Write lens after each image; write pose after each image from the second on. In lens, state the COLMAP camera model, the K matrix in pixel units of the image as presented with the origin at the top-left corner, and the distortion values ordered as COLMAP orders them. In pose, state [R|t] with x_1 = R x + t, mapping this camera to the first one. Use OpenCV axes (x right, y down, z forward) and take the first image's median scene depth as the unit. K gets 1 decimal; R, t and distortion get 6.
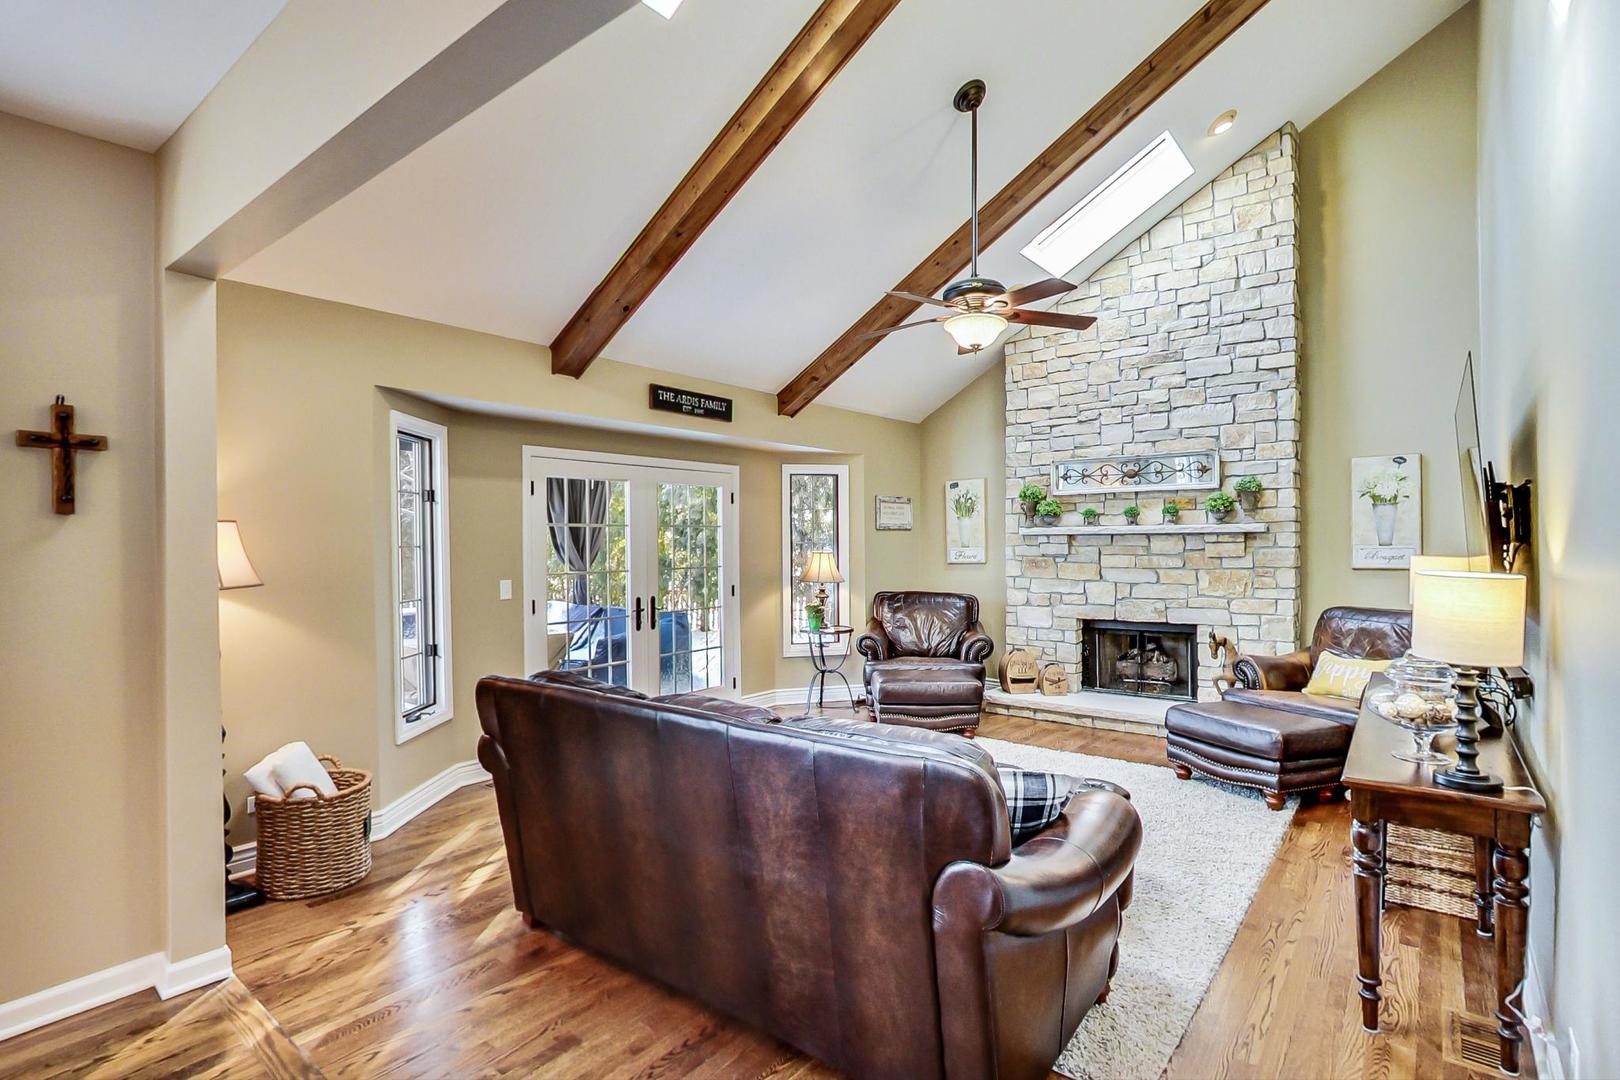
lens RADIAL K [[784.7, 0, 820.3], [0, 784.7, 543.8], [0, 0, 1]] dist [0.000319, 0.002085]
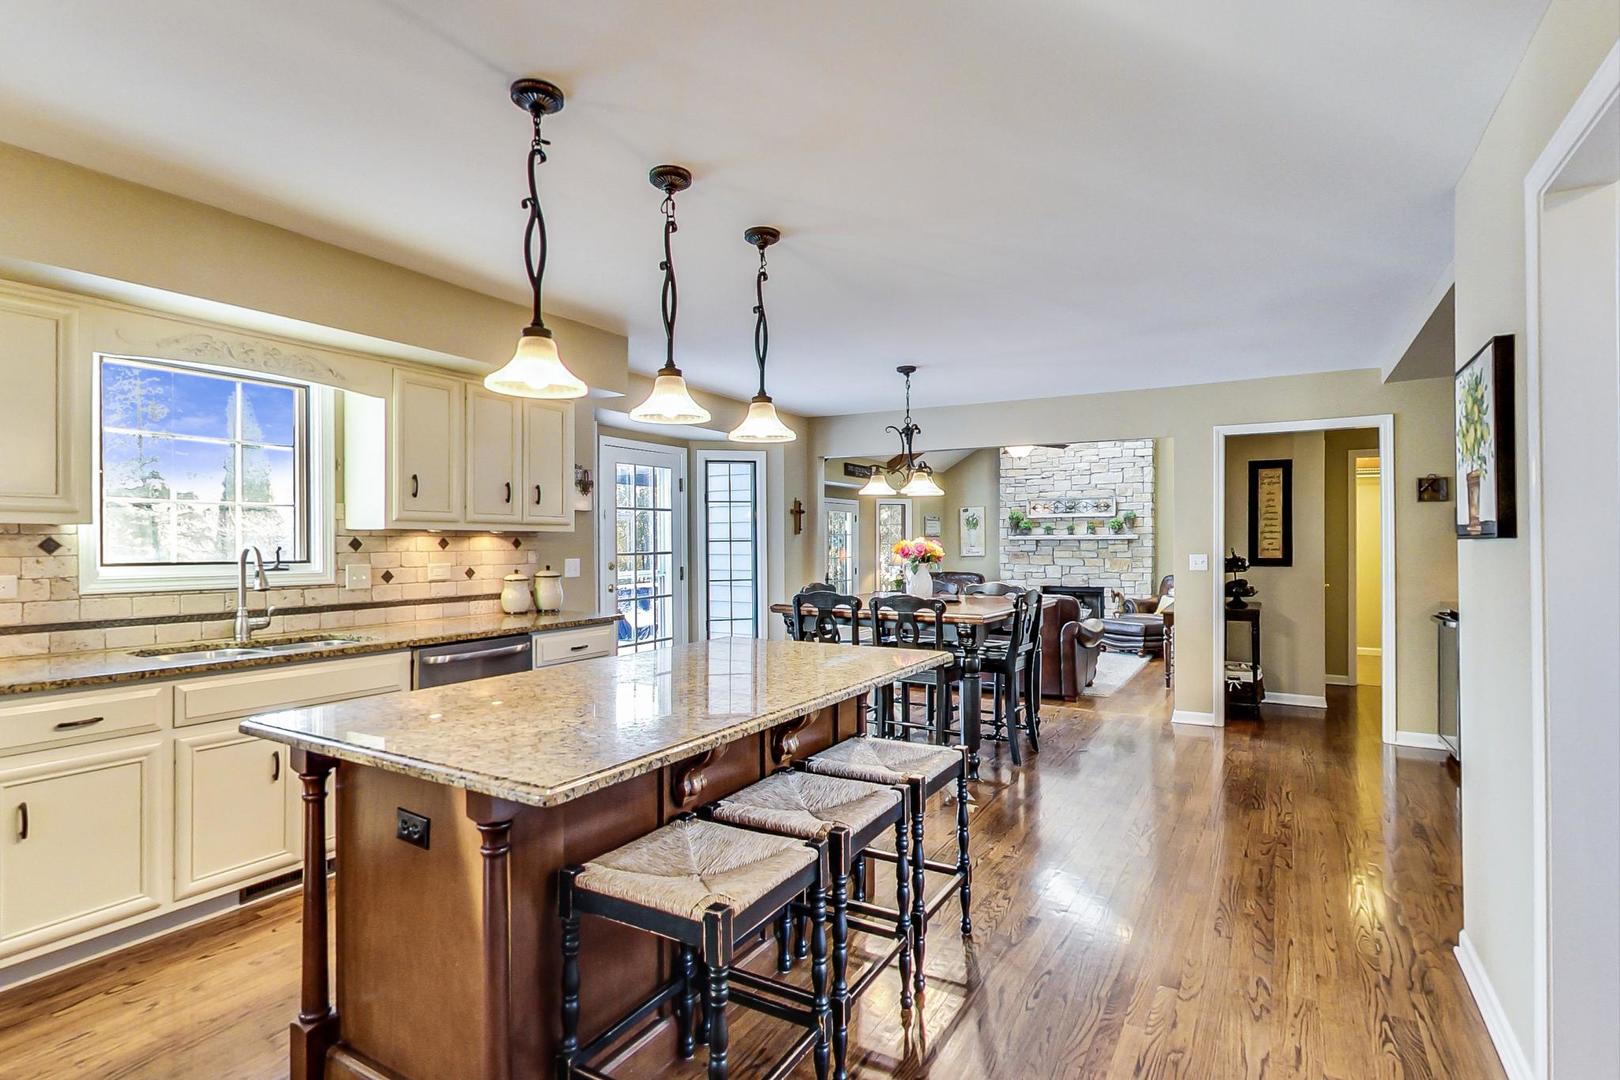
lens RADIAL K [[809.5, 0, 836.6], [0, 809.5, 545.7], [0, 0, 1]] dist [0.041163, -0.000236]
pose [[0.987538, 0.002206, 0.157365, -0.481524], [-0.001837, 0.999995, -0.002494, 0.007942], [-0.157370, 0.002174, 0.987537, -0.864342]]
